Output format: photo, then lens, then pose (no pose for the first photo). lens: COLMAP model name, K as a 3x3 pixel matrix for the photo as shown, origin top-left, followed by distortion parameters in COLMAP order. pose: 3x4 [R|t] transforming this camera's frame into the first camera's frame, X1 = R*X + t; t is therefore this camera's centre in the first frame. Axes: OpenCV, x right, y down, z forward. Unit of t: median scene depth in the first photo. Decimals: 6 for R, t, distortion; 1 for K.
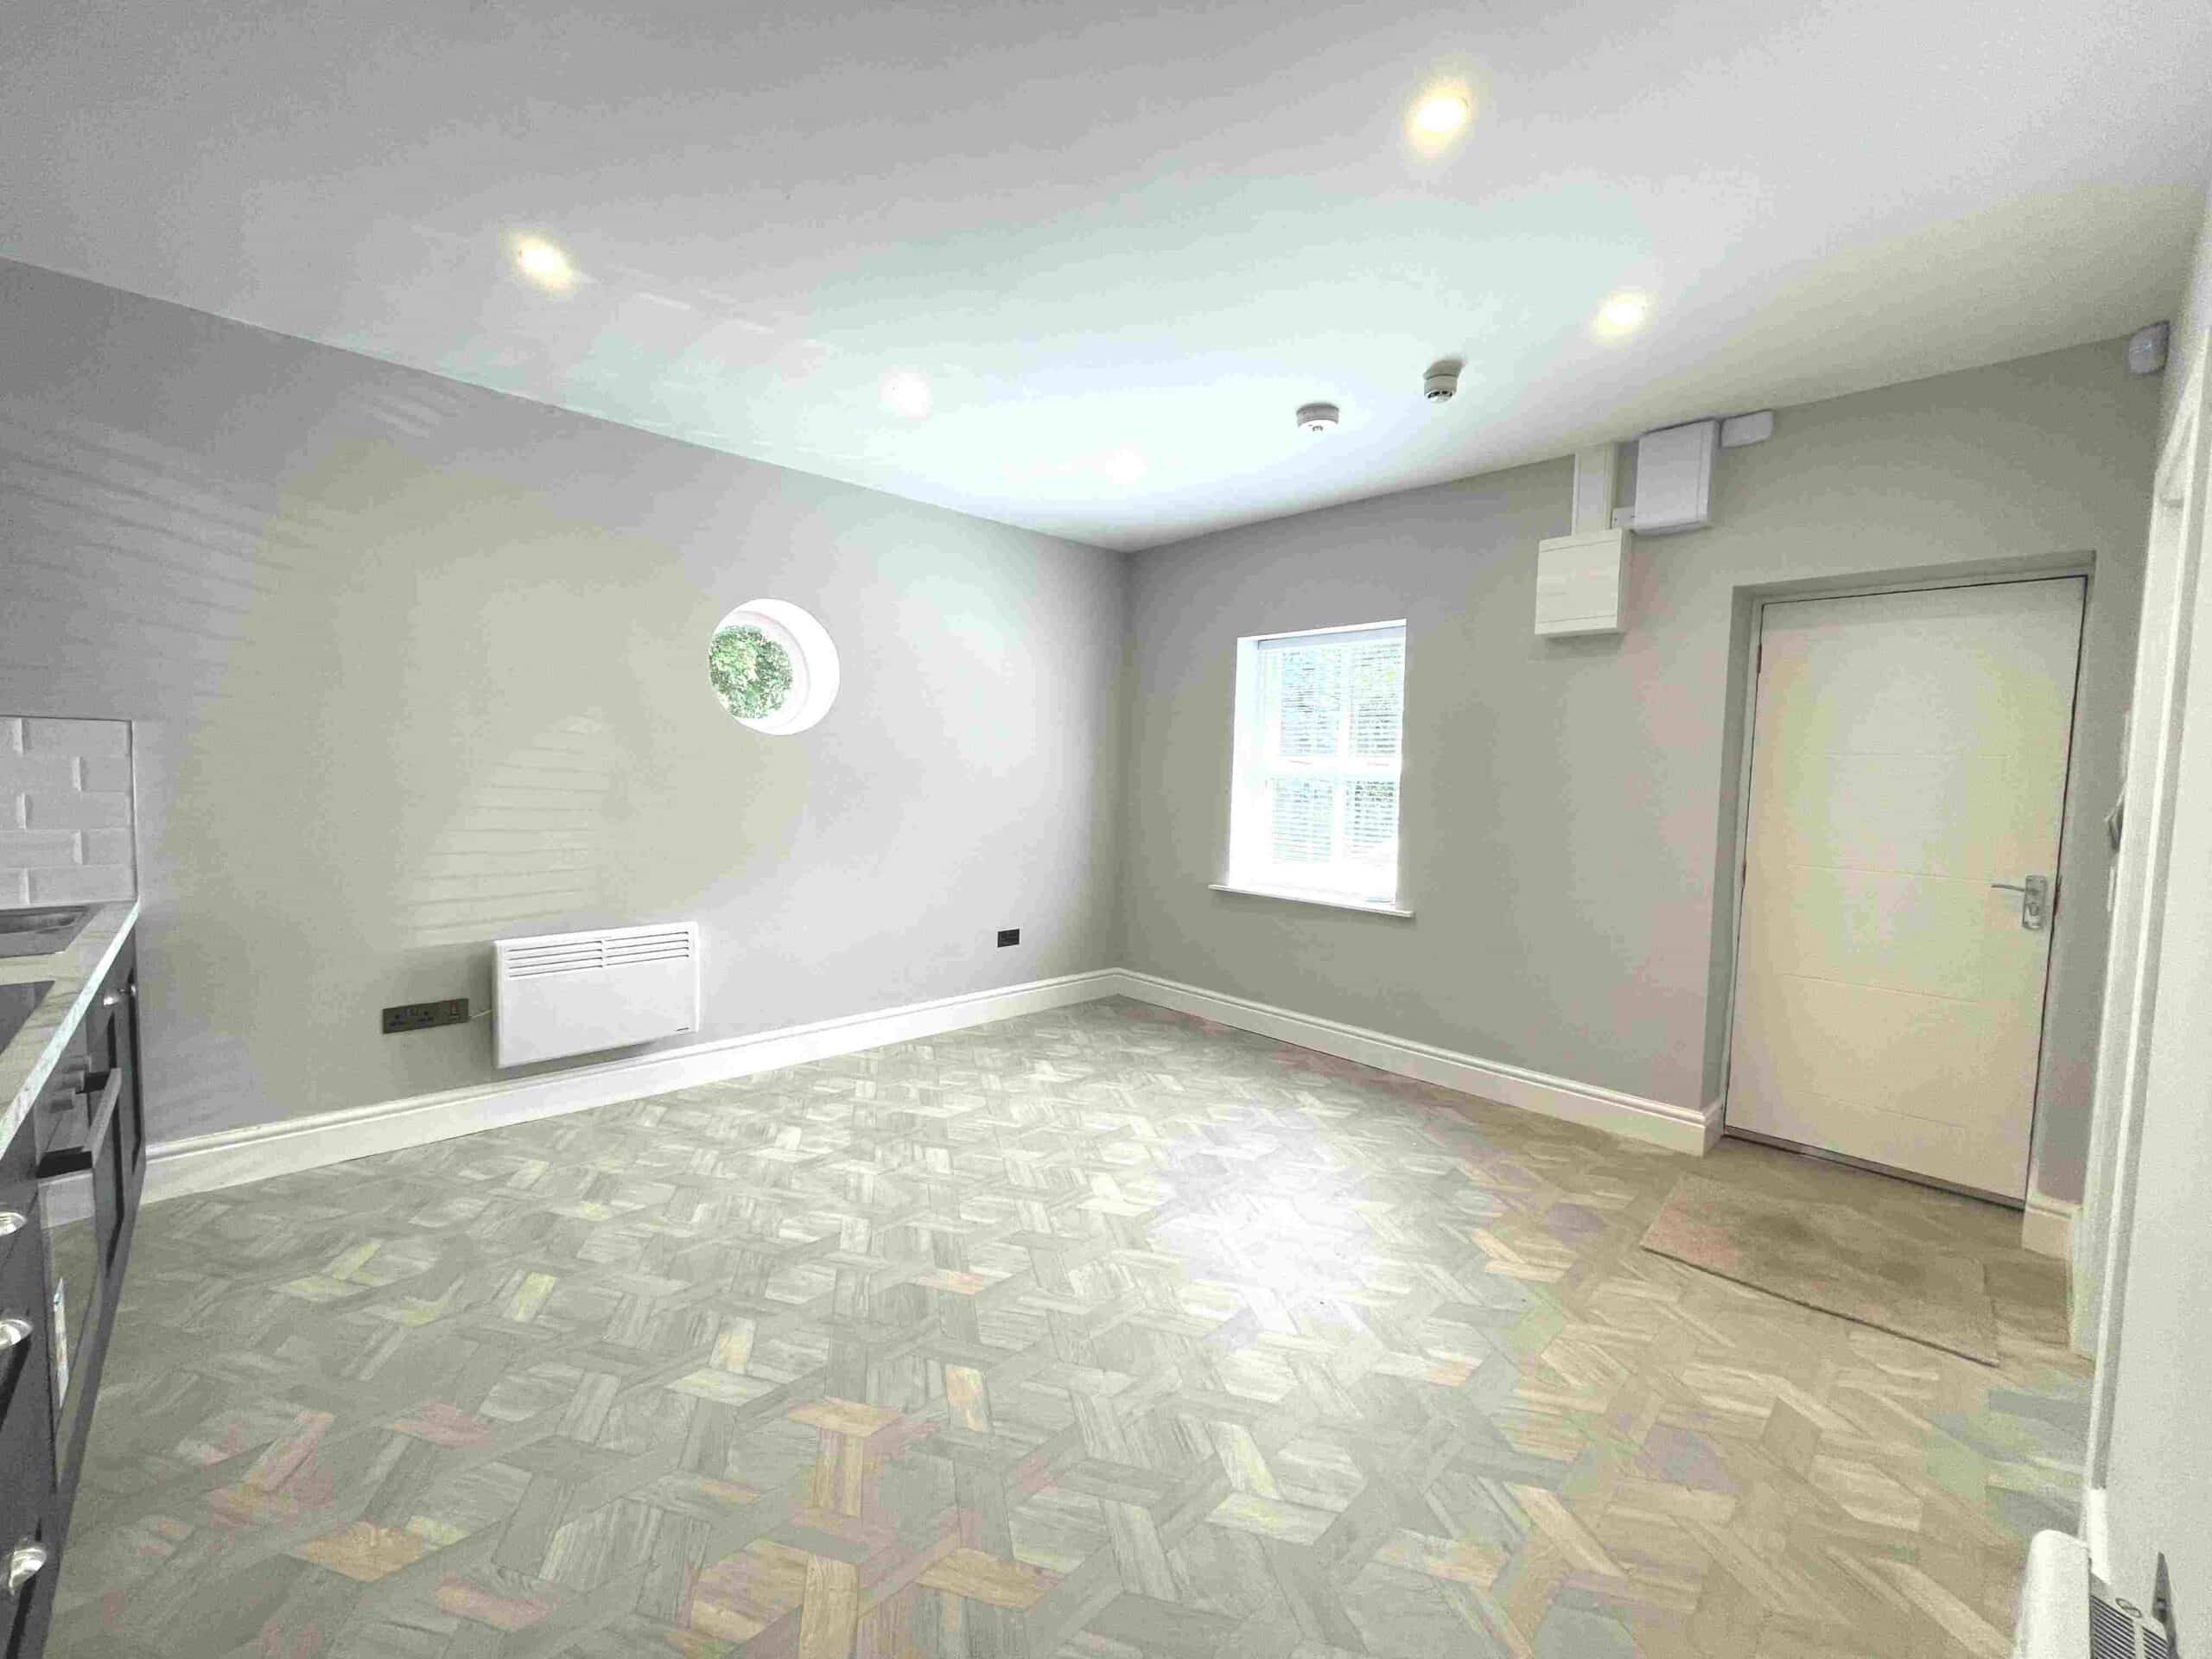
lens RADIAL K [[891.8, 0, 1103.5], [0, 891.8, 825.6], [0, 0, 1]] dist [-0.008519, -0.000116]
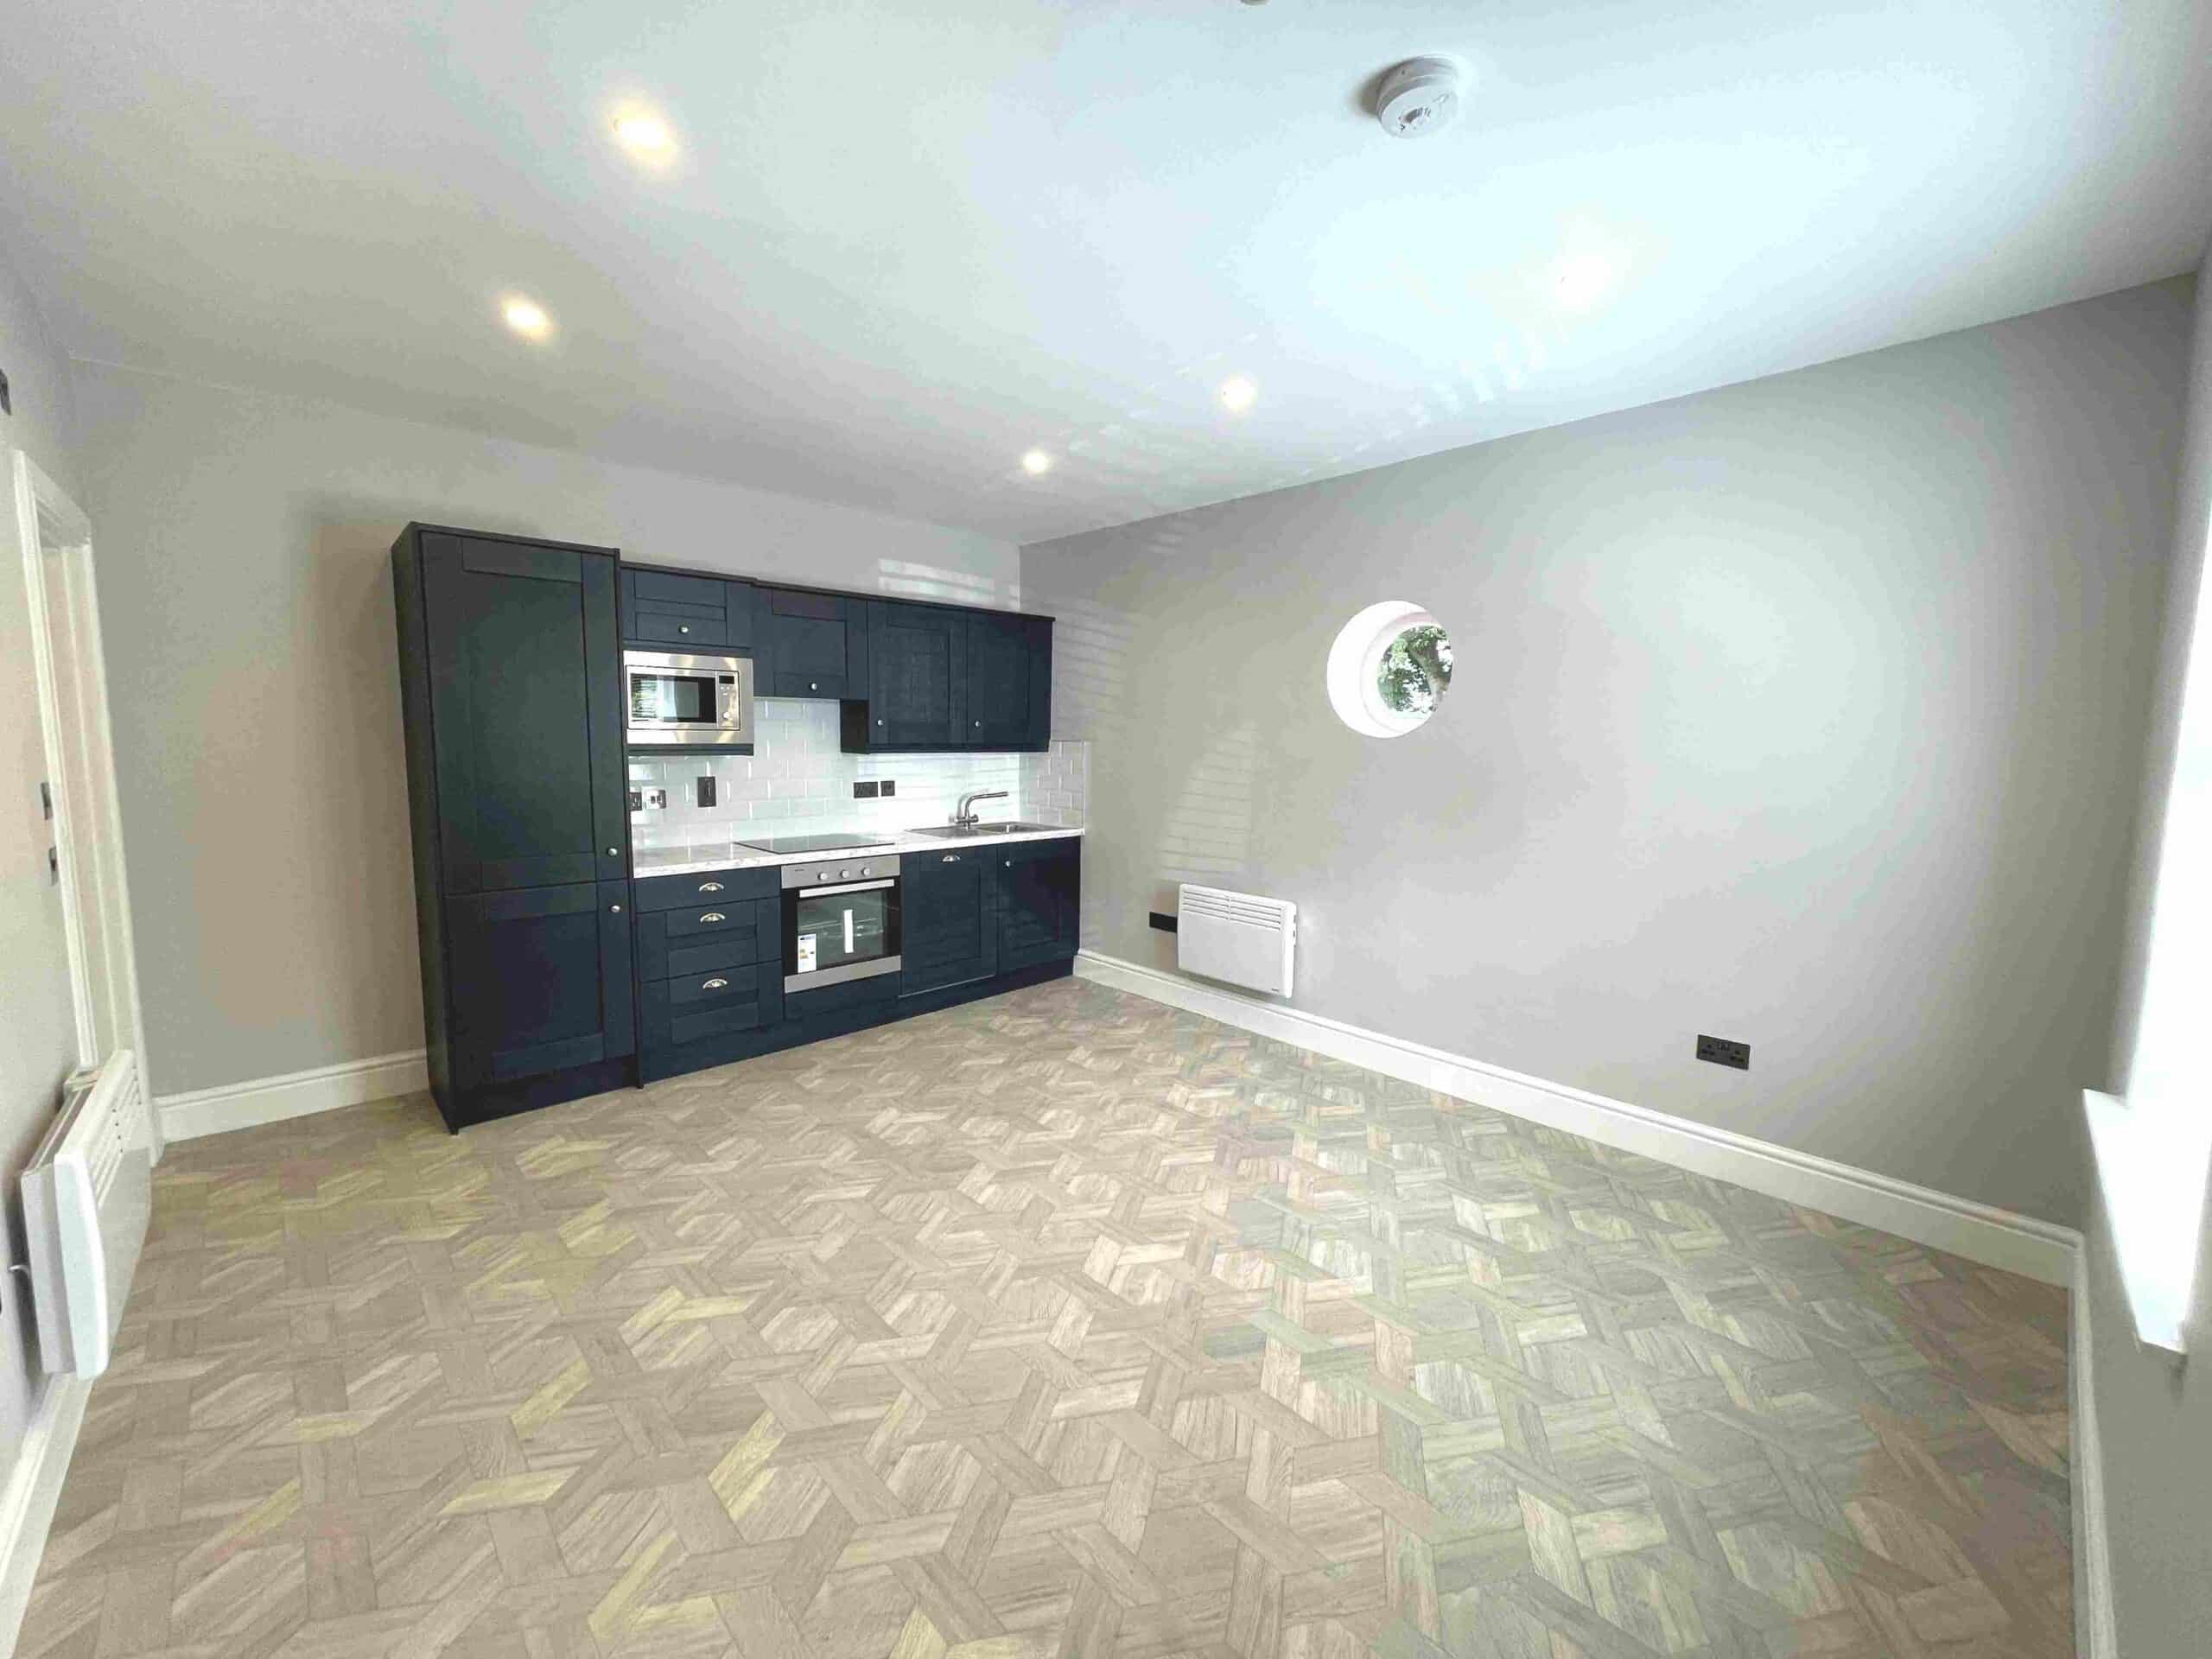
lens RADIAL K [[891.8, 0, 1104.9], [0, 891.8, 828.9], [0, 0, 1]] dist [-0.008519, -0.000116]
pose [[-0.015377, 0.084315, -0.996321, 0.788916], [-0.076640, 0.993408, 0.085251, -0.077335], [0.996940, 0.077669, -0.008814, 0.873190]]
